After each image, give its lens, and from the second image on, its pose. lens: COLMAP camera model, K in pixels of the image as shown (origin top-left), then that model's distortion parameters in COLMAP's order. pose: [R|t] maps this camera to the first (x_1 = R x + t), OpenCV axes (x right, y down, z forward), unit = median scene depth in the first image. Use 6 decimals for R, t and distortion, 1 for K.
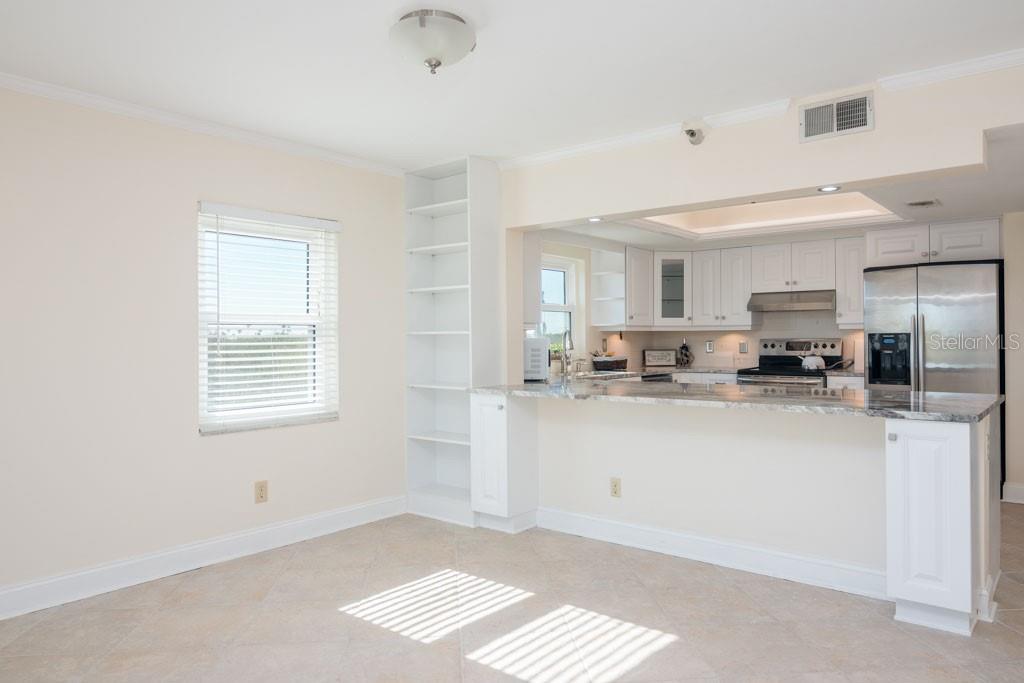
lens RADIAL K [[696.1, 0, 512.0], [0, 696.1, 341.5], [0, 0, 1]] dist [0.002278, 0.001291]
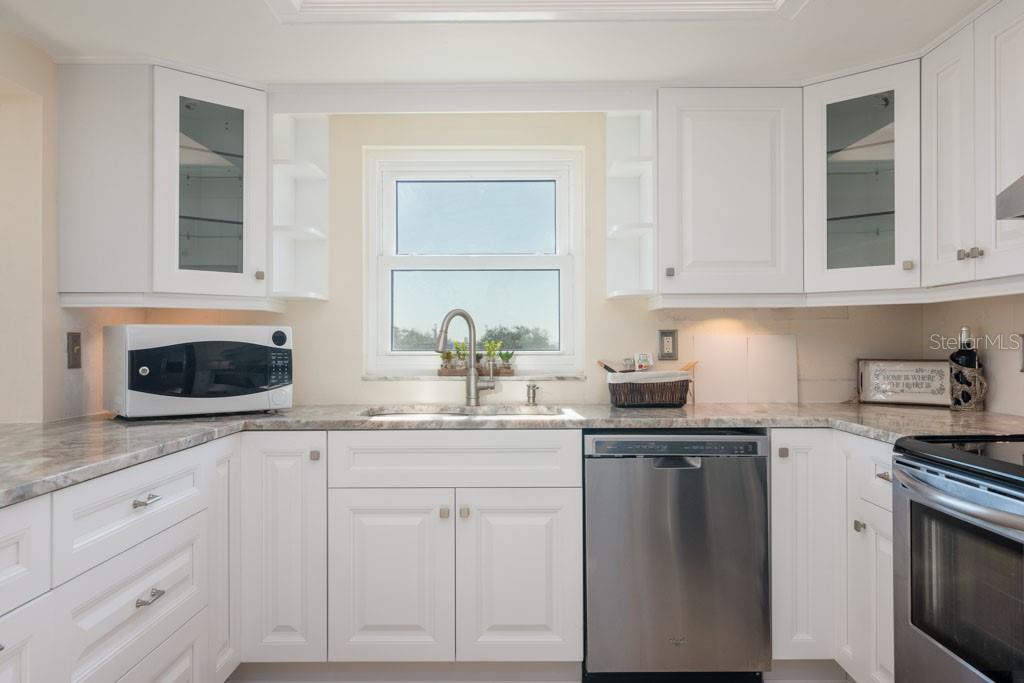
lens RADIAL K [[773.5, 0, 509.1], [0, 773.5, 338.7], [0, 0, 1]] dist [0.001050, -0.000188]
pose [[0.629332, -0.001287, -0.777136, 0.491902], [-0.003242, 0.999986, -0.004281, 0.004212], [0.777130, 0.005214, 0.629319, 0.734211]]
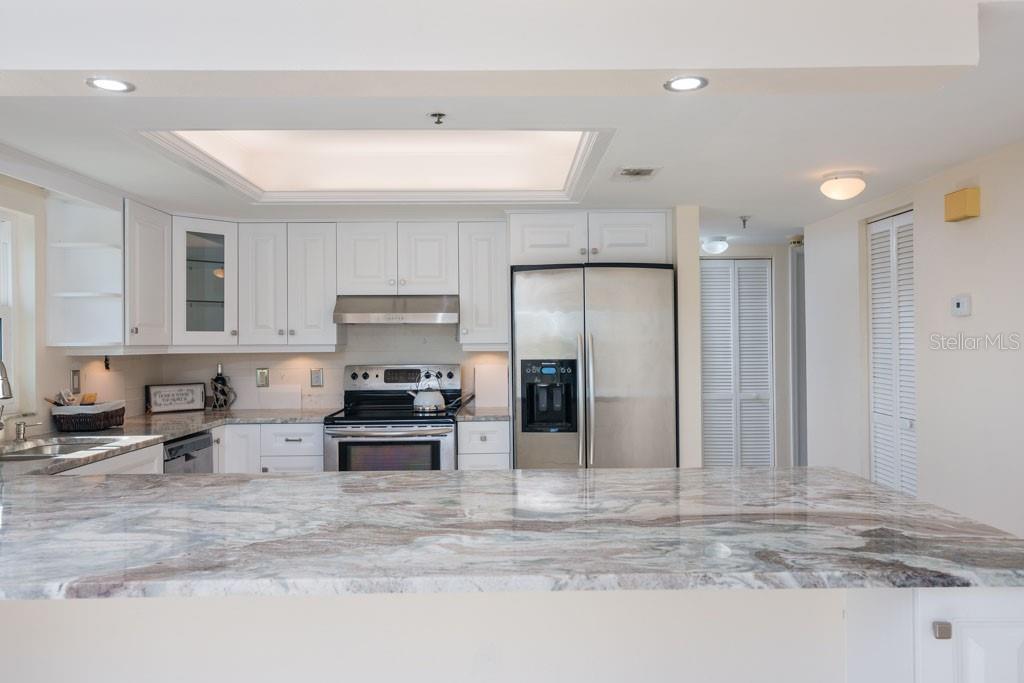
lens RADIAL K [[776.5, 0, 515.6], [0, 776.5, 340.6], [0, 0, 1]] dist [0.006259, 0.004528]
pose [[0.766943, 0.002774, 0.641710, 0.011026], [0.005888, 0.999918, -0.011359, -0.020135], [-0.641689, 0.012490, 0.766864, 0.381083]]
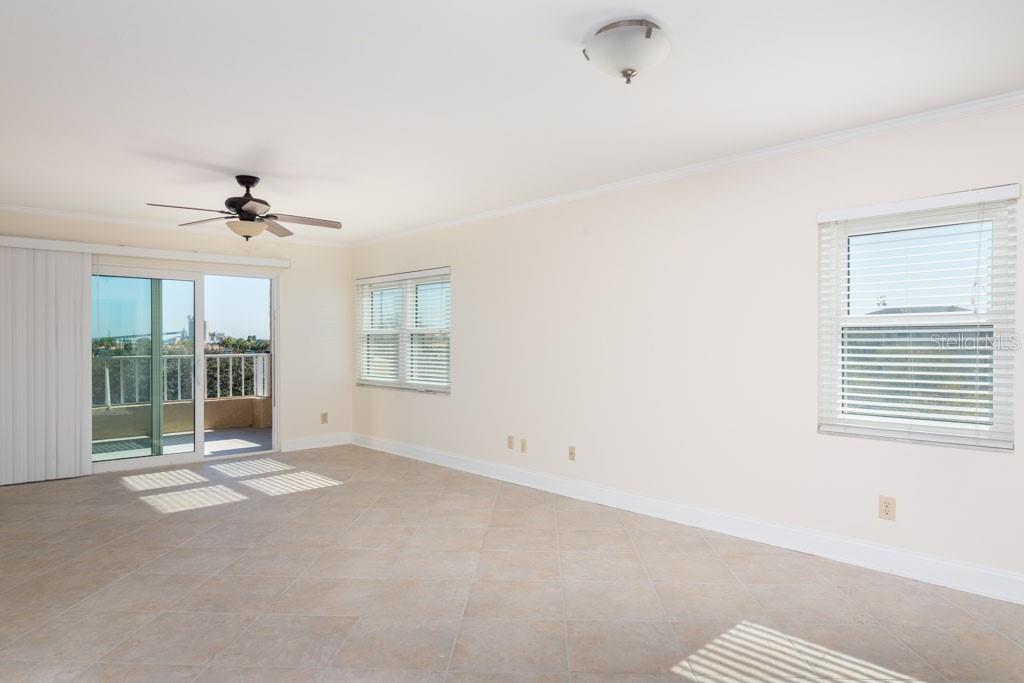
lens RADIAL K [[635.7, 0, 514.5], [0, 635.7, 344.6], [0, 0, 1]] dist [0.001092, 0.000197]
pose [[-0.131144, 0.011914, -0.991292, 0.363327], [-0.004705, 0.999909, 0.012640, -0.006426], [0.991352, 0.006321, -0.131076, 0.417016]]
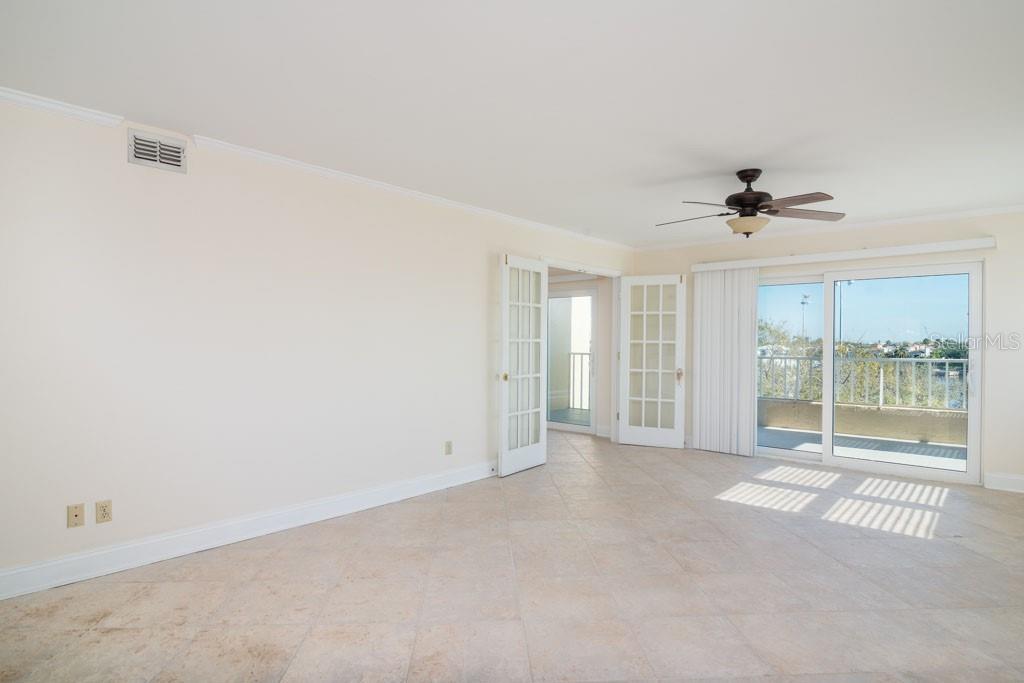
lens RADIAL K [[561.4, 0, 512.0], [0, 561.4, 341.5], [0, 0, 1]] dist [-0.015063, 0.000760]
pose [[-0.999407, 0.000811, 0.034420, -0.094395], [0.000987, 0.999986, 0.005103, -0.003742], [-0.034415, 0.005134, -0.999394, 0.649499]]
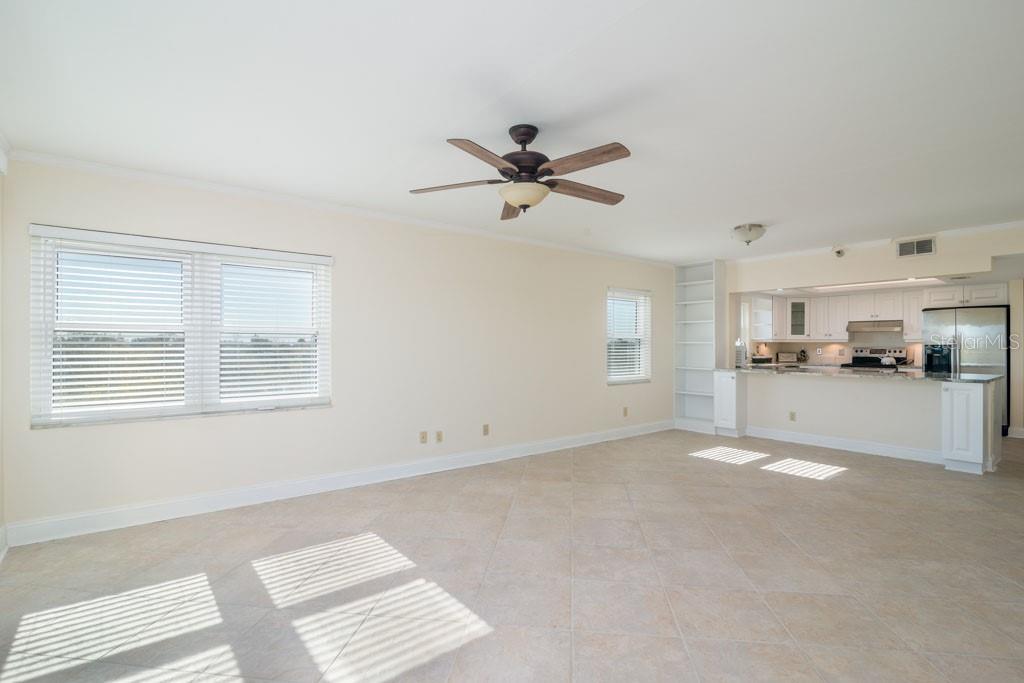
lens RADIAL K [[481.1, 0, 514.1], [0, 481.1, 345.3], [0, 0, 1]] dist [-0.015066, 0.000115]
pose [[0.976622, 0.009141, -0.214770, -0.253735], [-0.009829, 0.999949, -0.002137, 0.002901], [0.214740, 0.004198, 0.976662, -0.418381]]
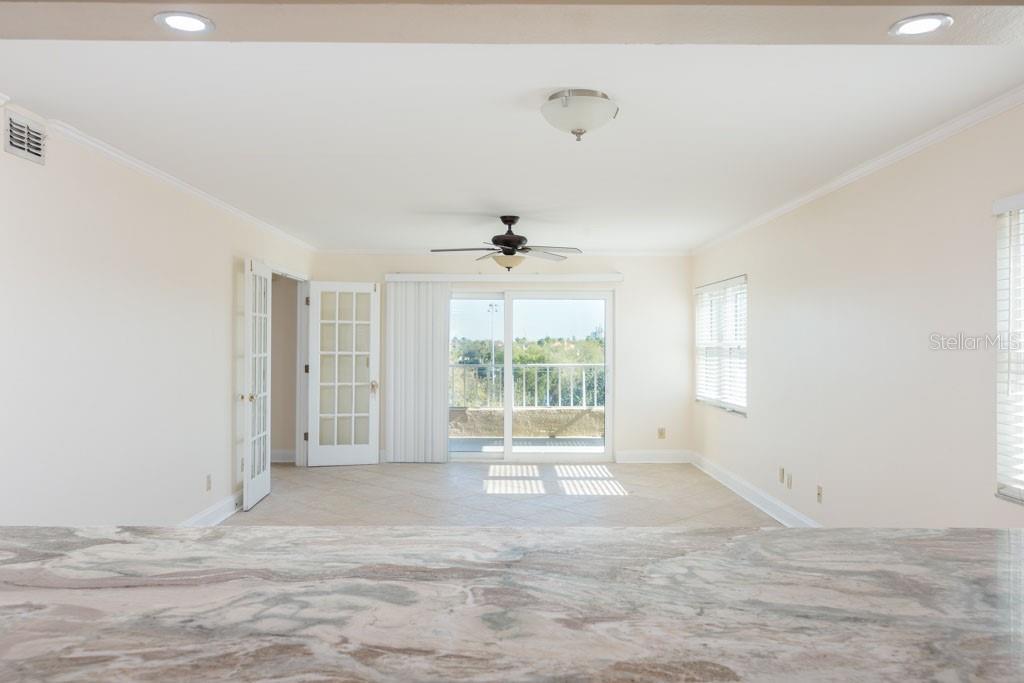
lens RADIAL K [[776.5, 0, 515.6], [0, 776.5, 340.6], [0, 0, 1]] dist [0.006259, 0.004528]
pose [[-0.764126, 0.001909, -0.645065, 0.341621], [-0.002655, 0.999978, 0.006105, -0.029283], [0.645062, 0.006378, -0.764104, 0.827498]]
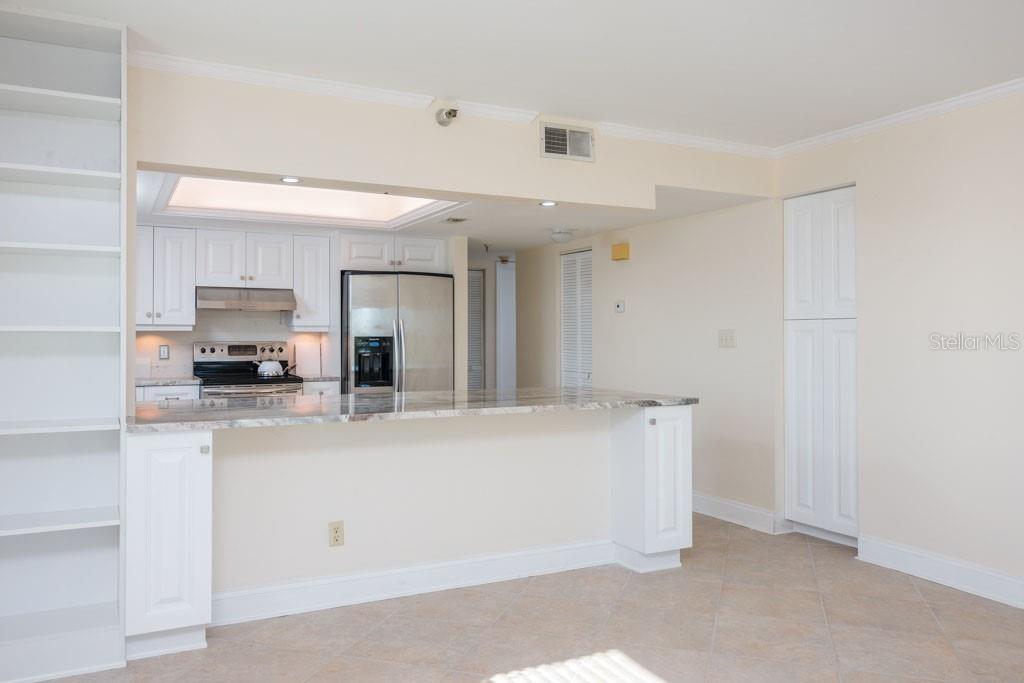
lens RADIAL K [[785.5, 0, 510.4], [0, 785.5, 328.2], [0, 0, 1]] dist [0.001040, -0.001313]
pose [[0.395479, 0.017963, 0.918299, -0.396882], [0.002424, 0.999785, -0.020601, 0.000128], [-0.918472, 0.010374, 0.395351, 0.328023]]
